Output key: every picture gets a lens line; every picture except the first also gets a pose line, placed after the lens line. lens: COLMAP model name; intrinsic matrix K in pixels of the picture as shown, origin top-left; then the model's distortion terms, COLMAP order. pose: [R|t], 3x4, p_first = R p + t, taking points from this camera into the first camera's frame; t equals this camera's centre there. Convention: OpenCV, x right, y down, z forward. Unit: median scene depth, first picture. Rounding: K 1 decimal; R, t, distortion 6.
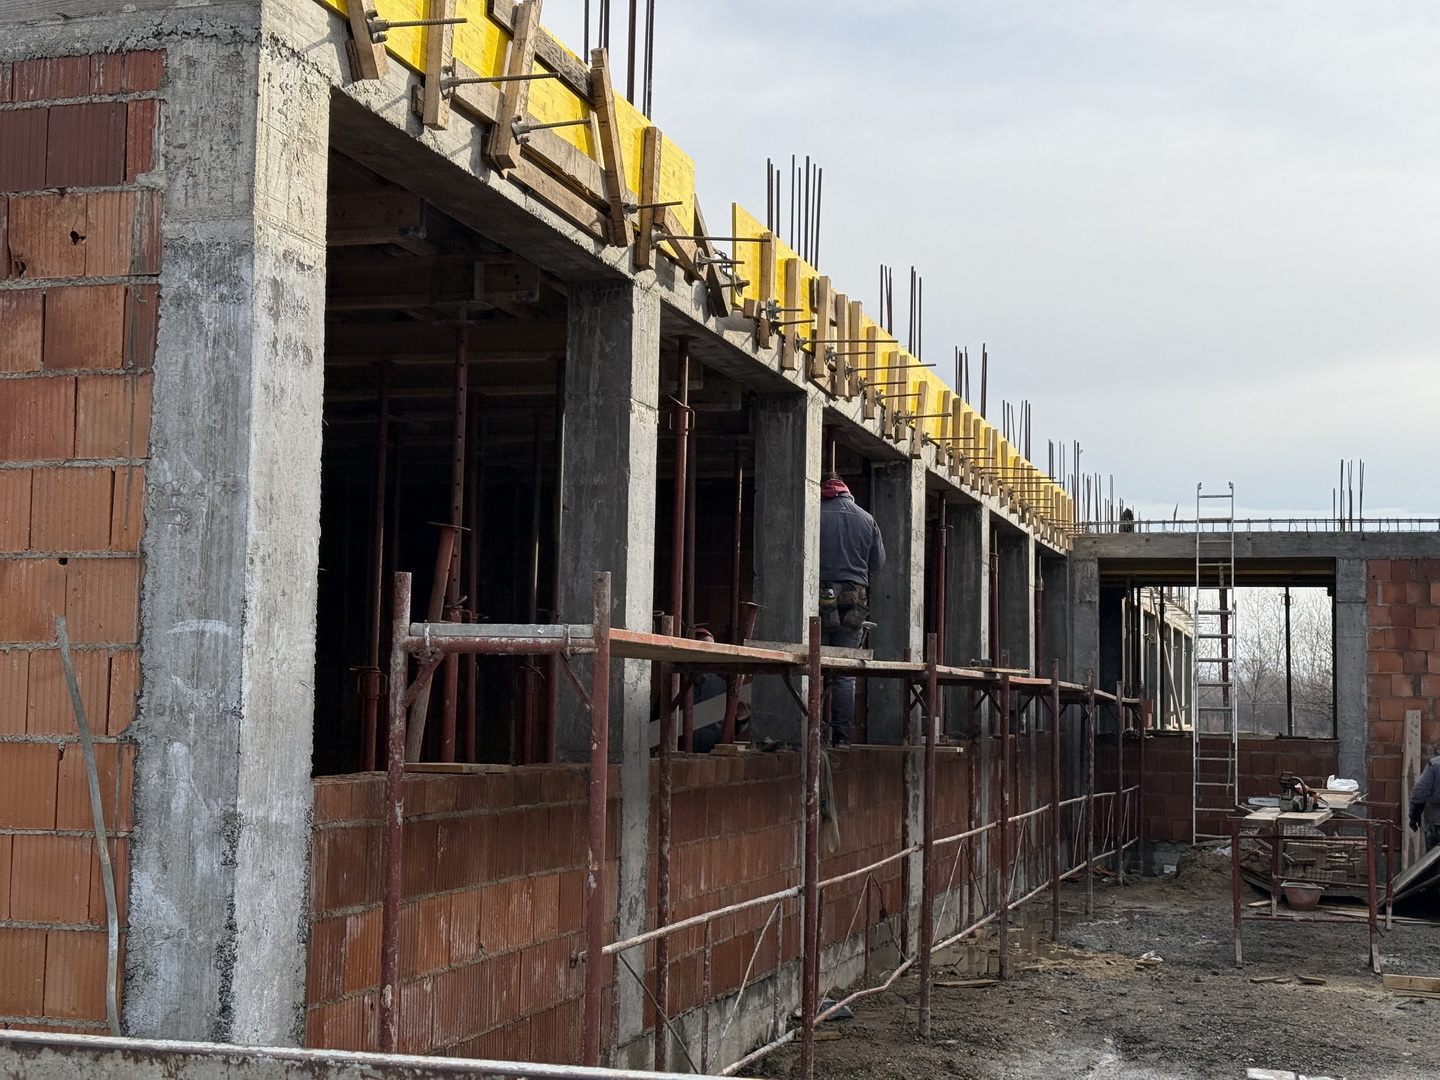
lens RADIAL K [[2008.1, 0, 720.0], [0, 2008.1, 540.0], [0, 0, 1]] dist [0.118106, 0.003228]
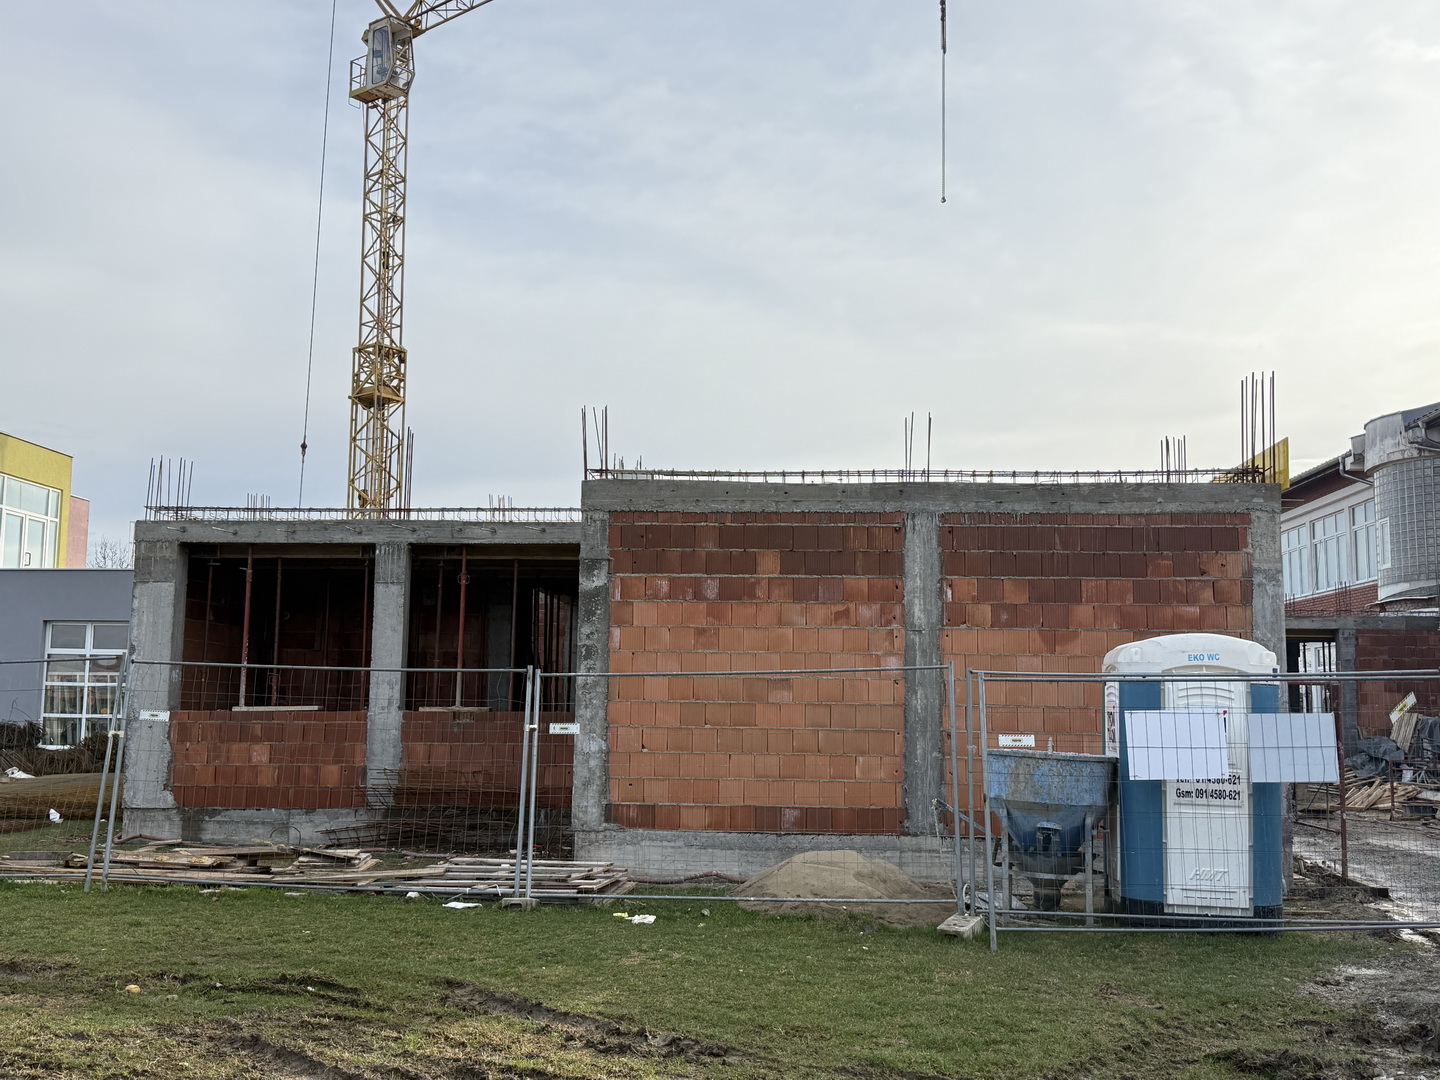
lens RADIAL K [[1395.9, 0, 720.0], [0, 1395.9, 540.0], [0, 0, 1]] dist [0.182438, -0.368628]
pose [[0.976574, 0.013894, 0.214732, -1.709782], [-0.013777, 0.999903, -0.002039, -0.177445], [-0.214740, -0.000968, 0.976671, -1.221681]]
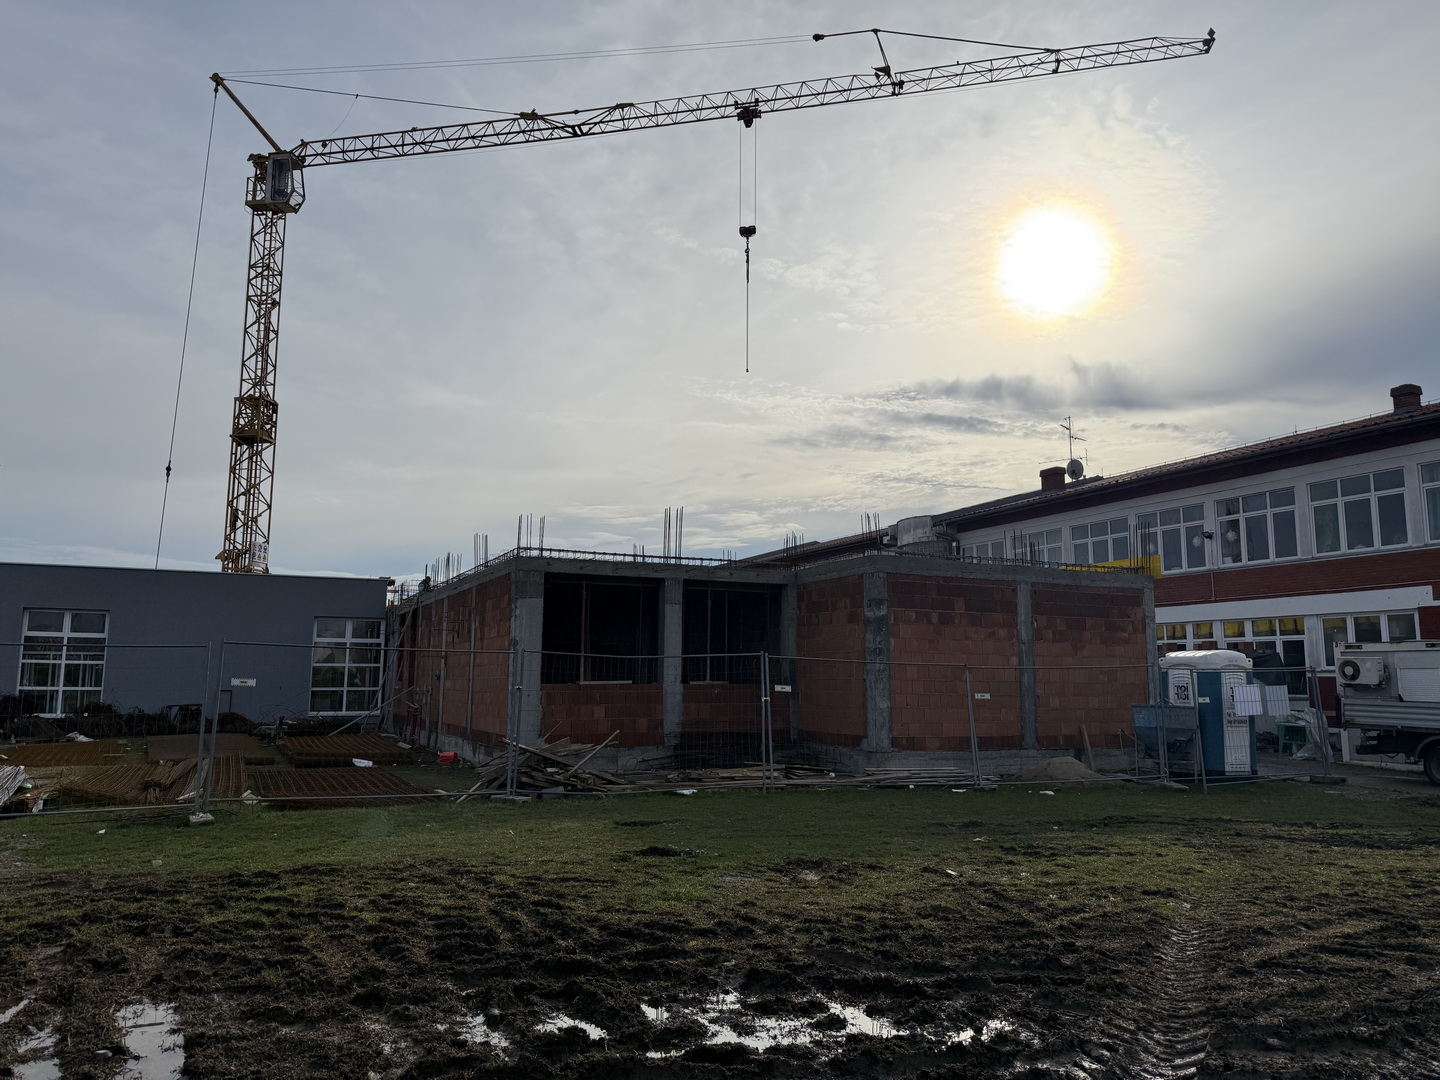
lens RADIAL K [[983.3, 0, 720.0], [0, 983.3, 540.0], [0, 0, 1]] dist [0.191995, -0.383388]
pose [[0.755066, 0.073673, 0.651497, -3.877106], [-0.064964, 0.997184, -0.037472, -0.182553], [-0.652423, -0.014030, 0.757725, -0.777402]]
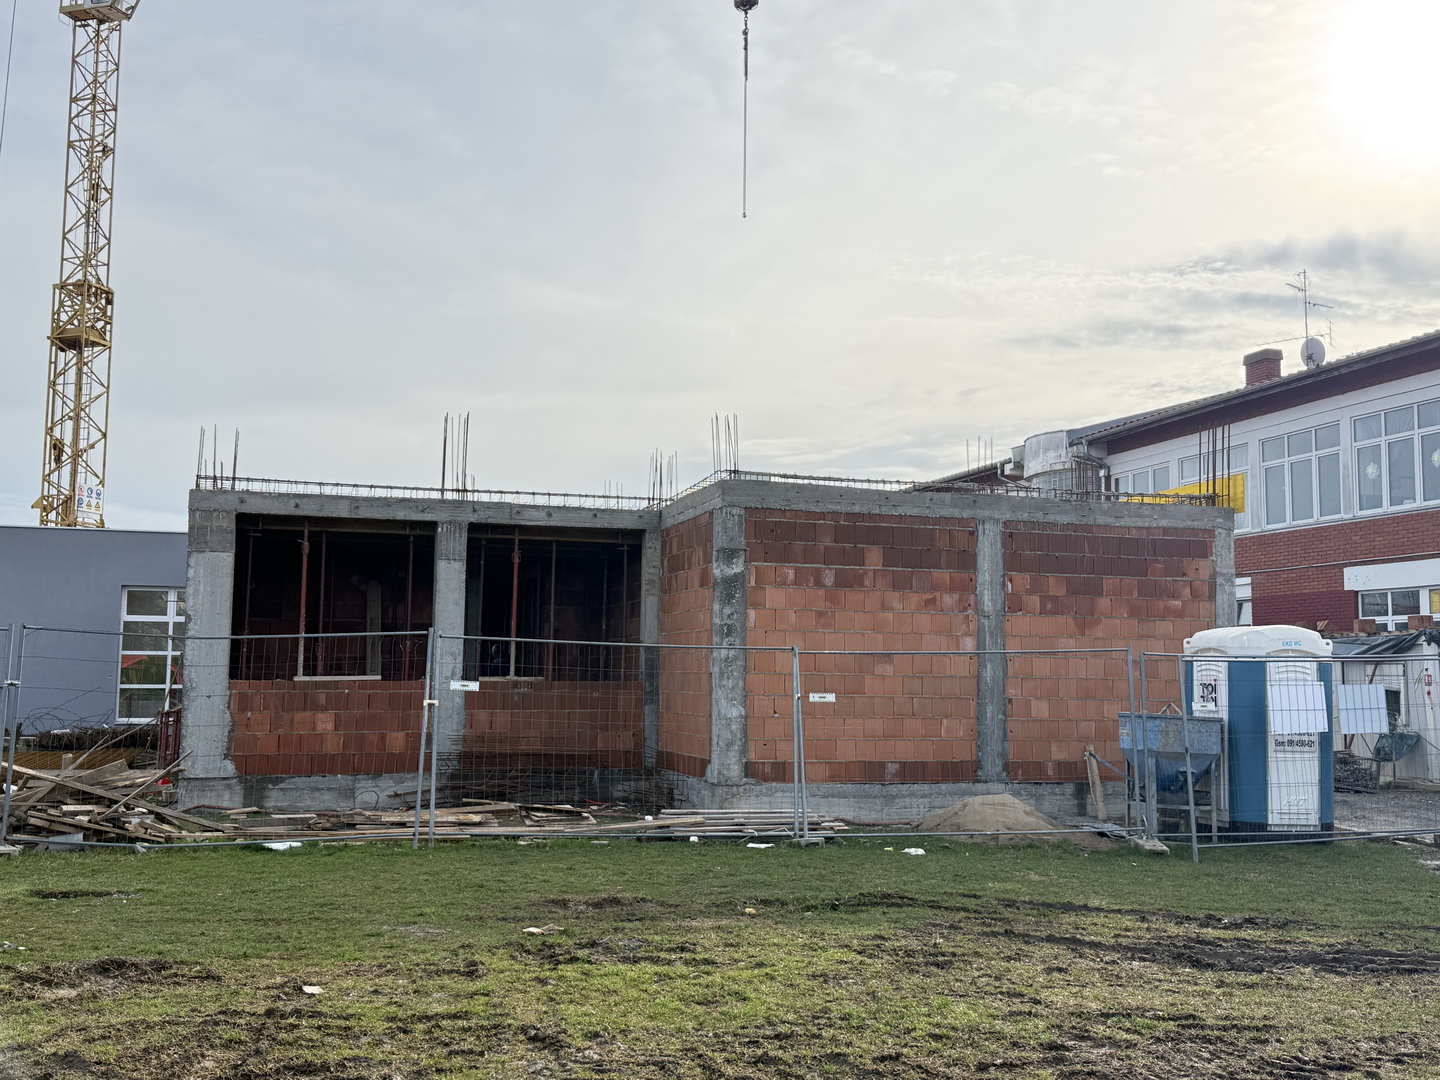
lens RADIAL K [[1395.9, 0, 720.0], [0, 1395.9, 540.0], [0, 0, 1]] dist [0.182438, -0.368628]
pose [[0.840950, 0.039190, 0.539692, -2.972384], [-0.053894, 0.998481, 0.011472, -0.195206], [-0.538422, -0.038734, 0.841785, -1.116393]]
